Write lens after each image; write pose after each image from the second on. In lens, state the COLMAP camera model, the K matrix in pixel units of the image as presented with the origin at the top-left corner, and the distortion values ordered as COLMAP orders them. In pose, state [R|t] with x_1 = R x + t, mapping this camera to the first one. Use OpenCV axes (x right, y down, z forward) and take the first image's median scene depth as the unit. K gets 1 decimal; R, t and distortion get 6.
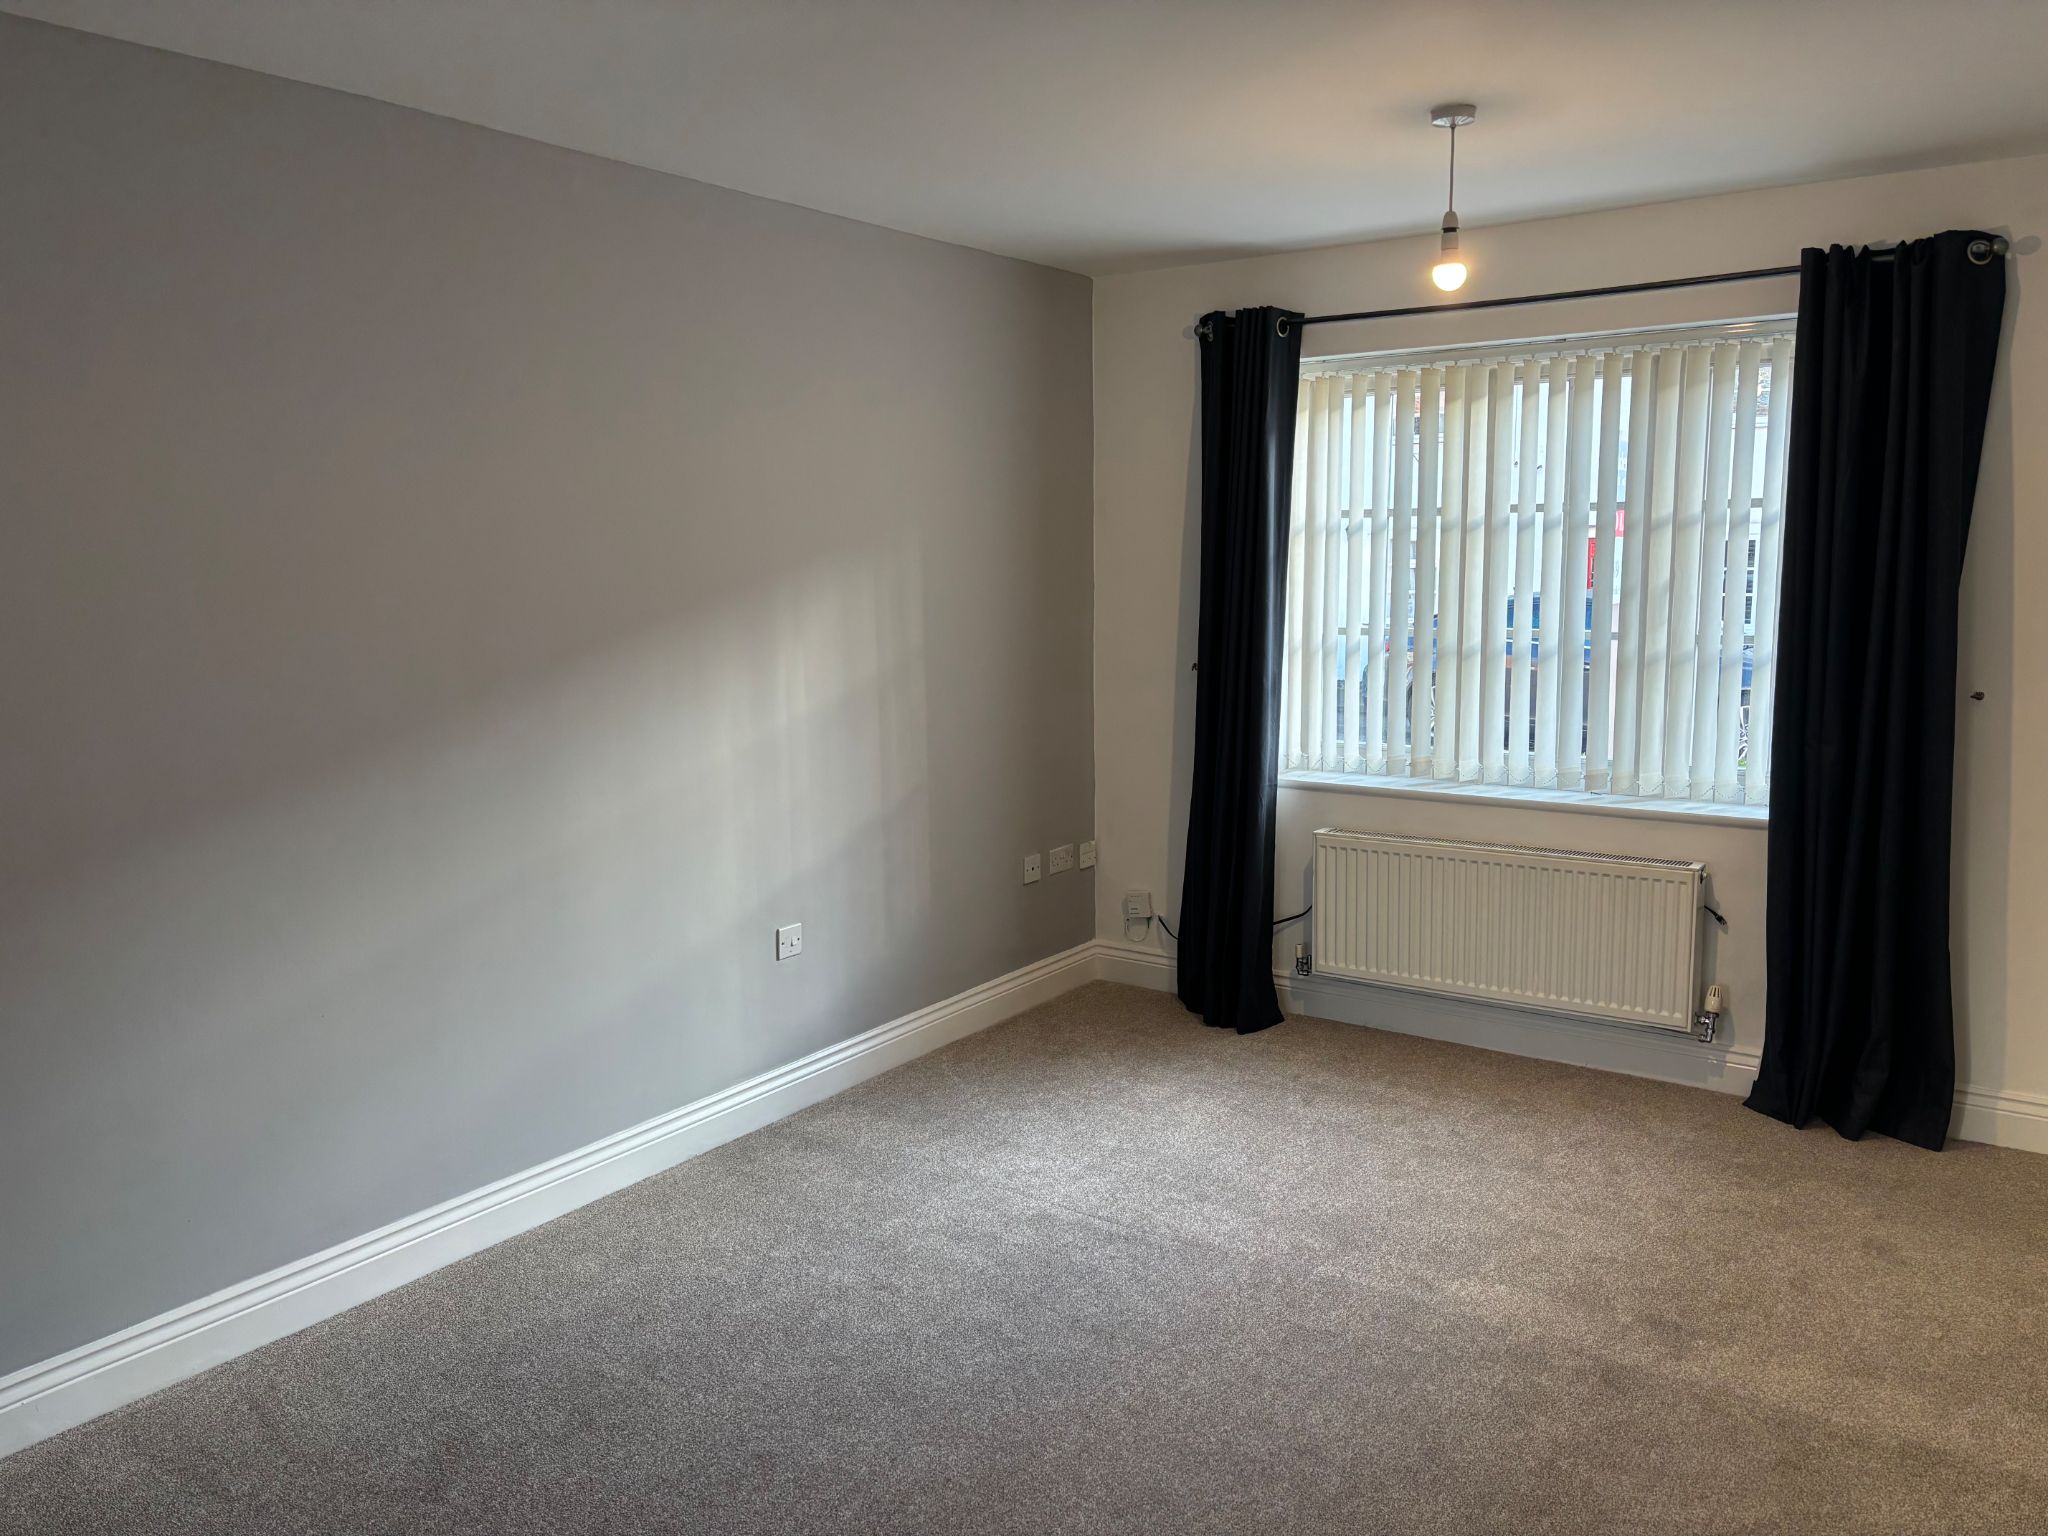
lens RADIAL K [[1572.2, 0, 1048.3], [0, 1572.2, 690.2], [0, 0, 1]] dist [0.076011, -0.099397]
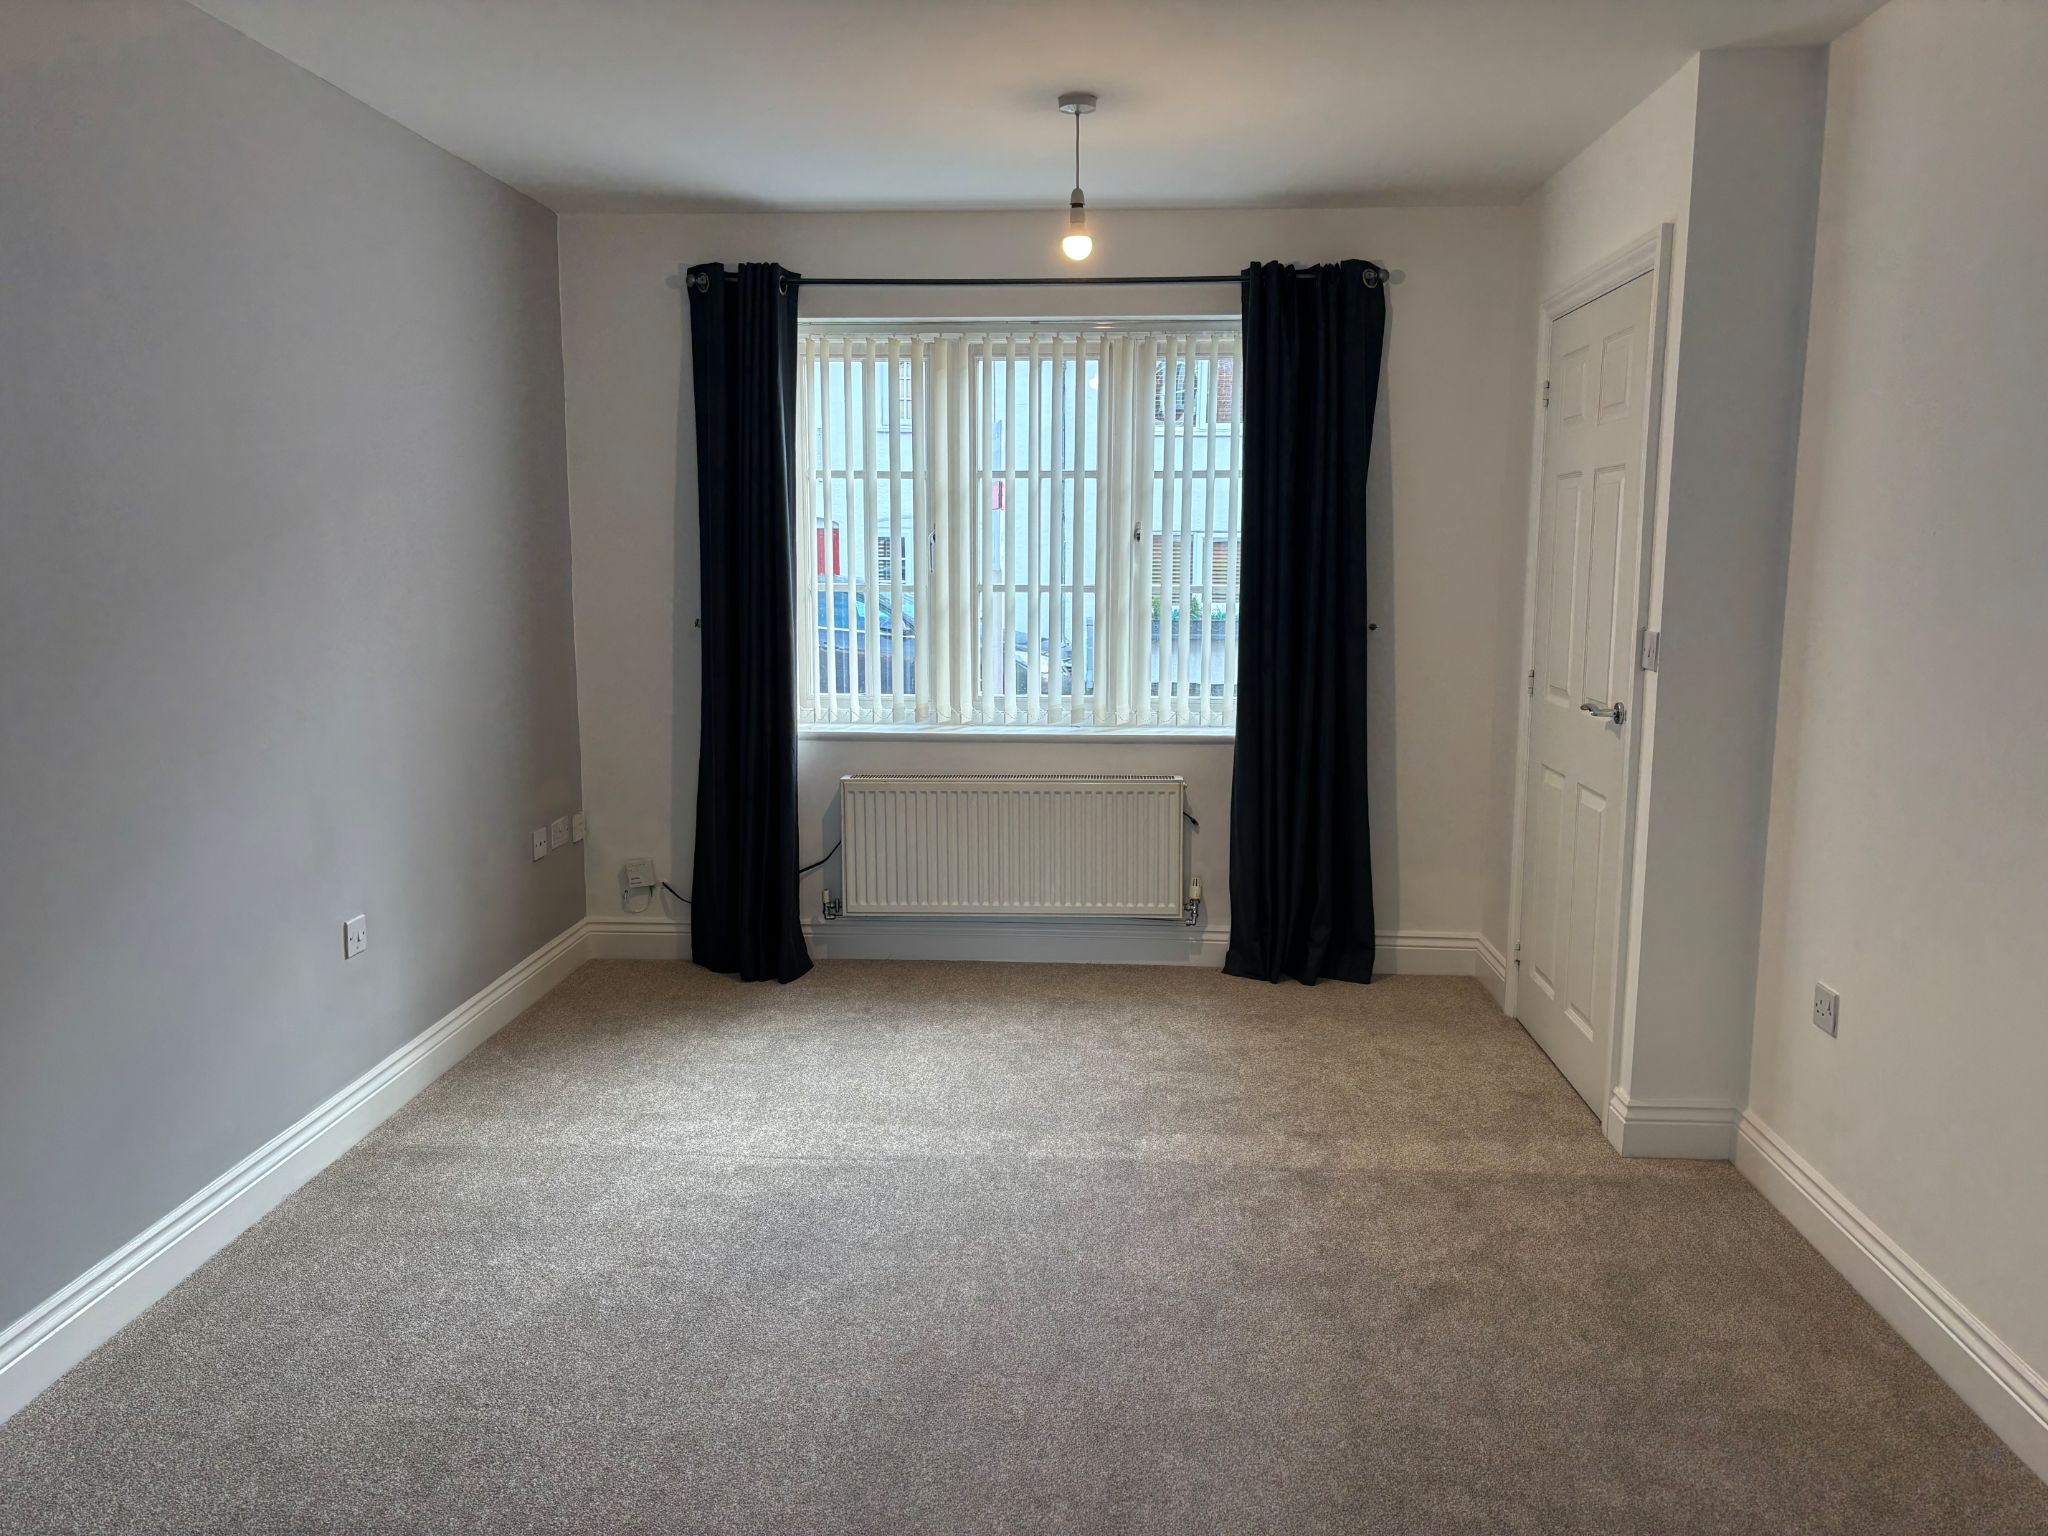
lens RADIAL K [[1572.2, 0, 1048.3], [0, 1572.2, 690.2], [0, 0, 1]] dist [0.076011, -0.099397]
pose [[0.844313, -0.037549, 0.534533, -0.284099], [0.038479, 0.999215, 0.009412, 0.029325], [-0.534467, 0.012622, 0.845095, 0.059277]]
